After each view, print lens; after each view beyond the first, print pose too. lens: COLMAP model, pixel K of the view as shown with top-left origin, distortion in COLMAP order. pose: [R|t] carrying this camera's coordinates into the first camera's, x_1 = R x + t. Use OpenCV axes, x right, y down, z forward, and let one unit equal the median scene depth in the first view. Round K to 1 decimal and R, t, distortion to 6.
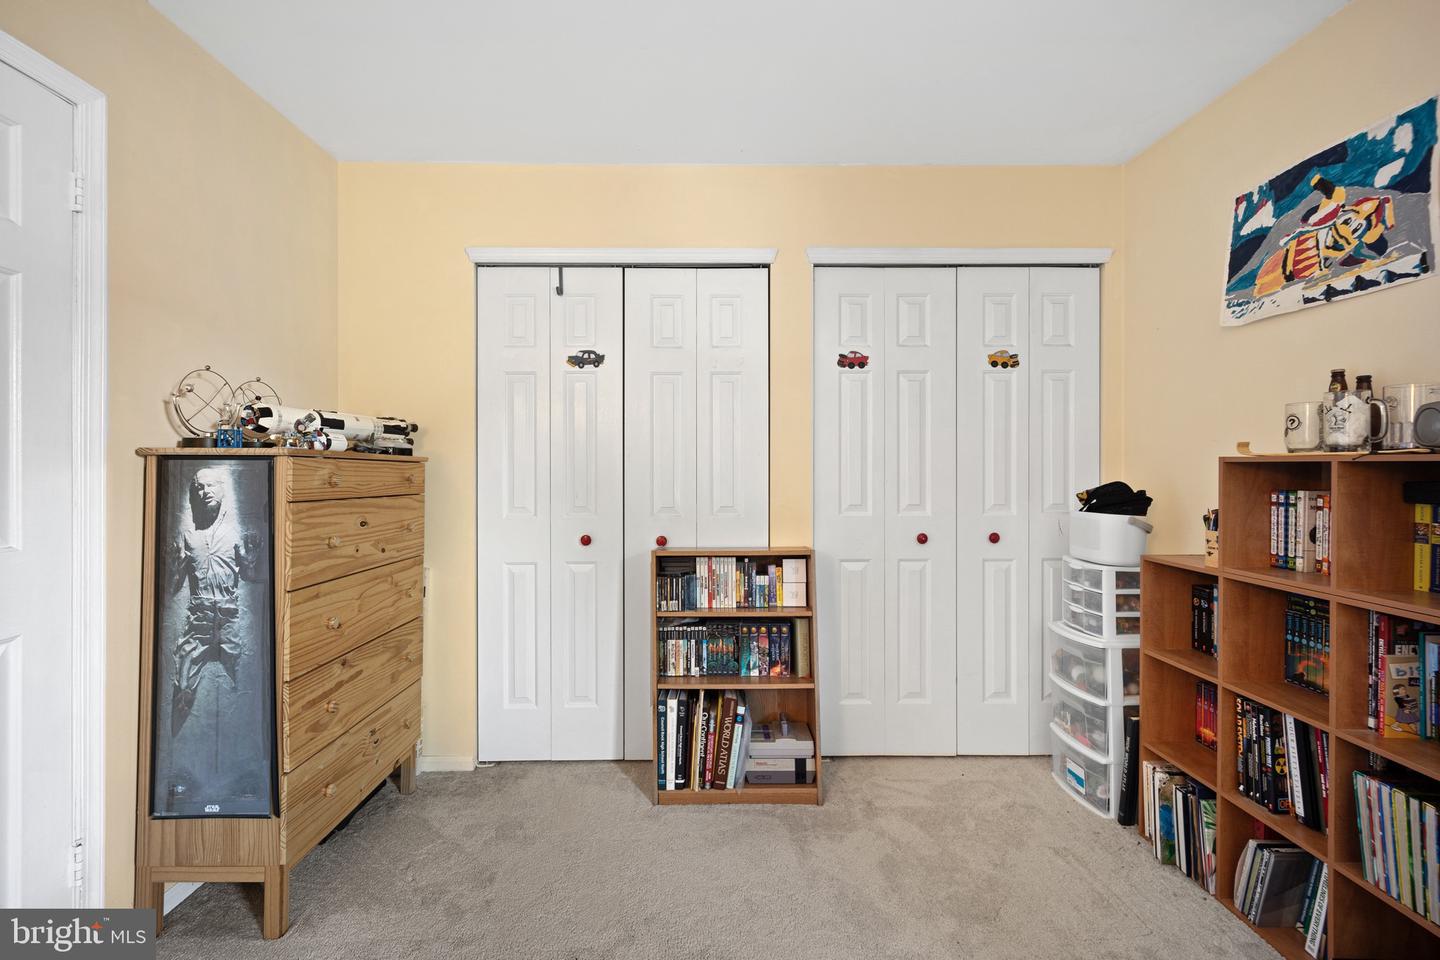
lens RADIAL K [[603.0, 0, 713.5], [0, 603.0, 479.0], [0, 0, 1]] dist [-0.007005, 0.000124]
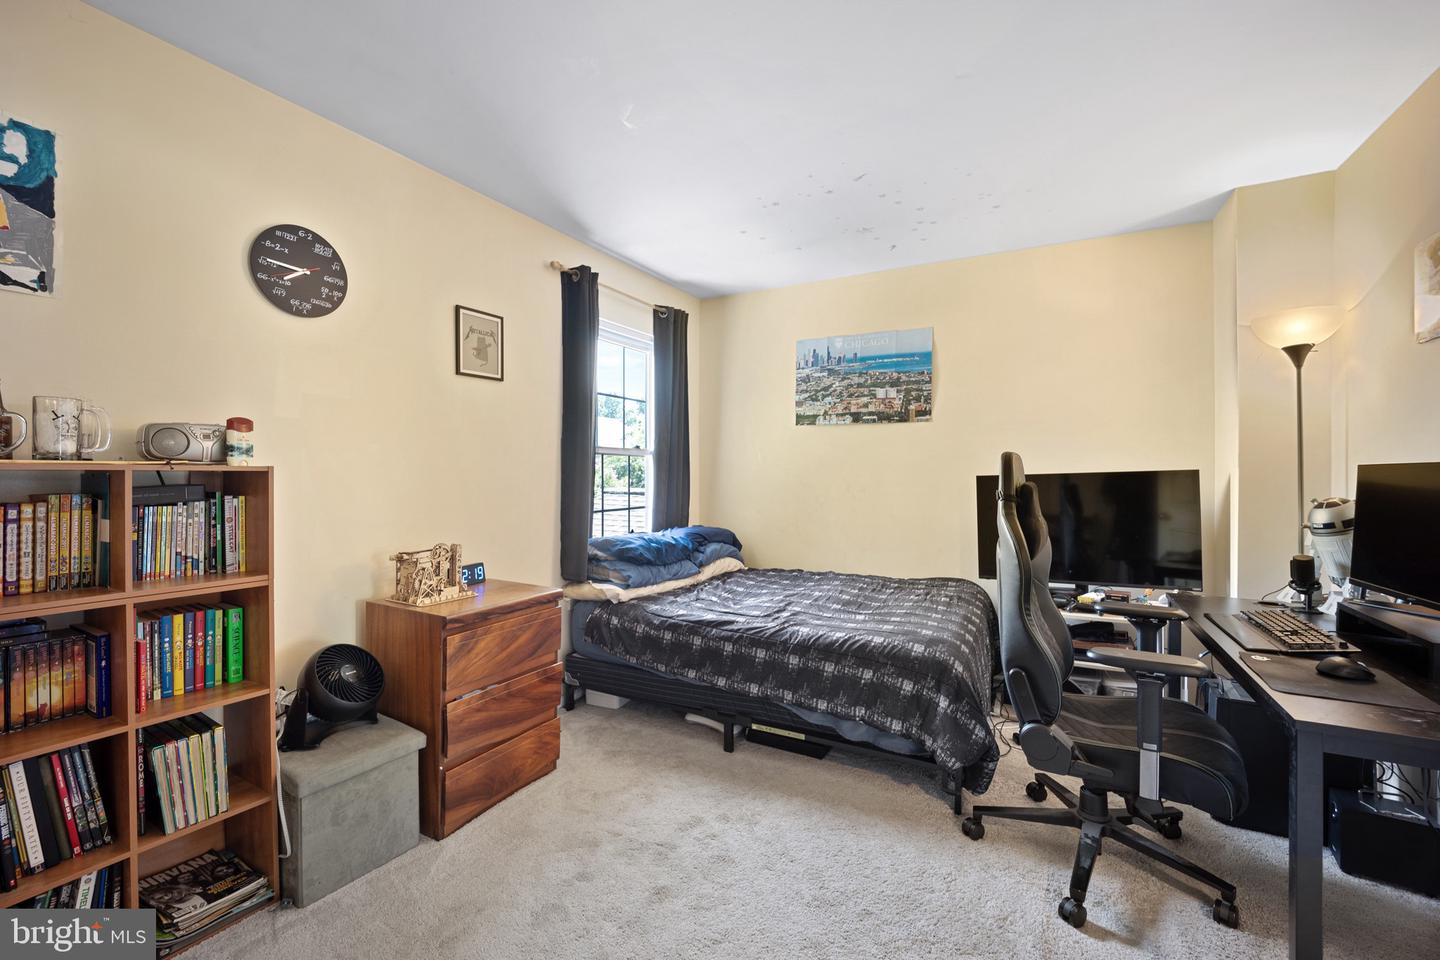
lens RADIAL K [[603.0, 0, 713.5], [0, 603.0, 479.0], [0, 0, 1]] dist [-0.007005, 0.000124]
pose [[-0.876032, -0.005910, 0.482216, -0.350350], [0.007814, 0.999620, 0.026448, -0.032792], [-0.482189, 0.026938, -0.875653, 1.347546]]
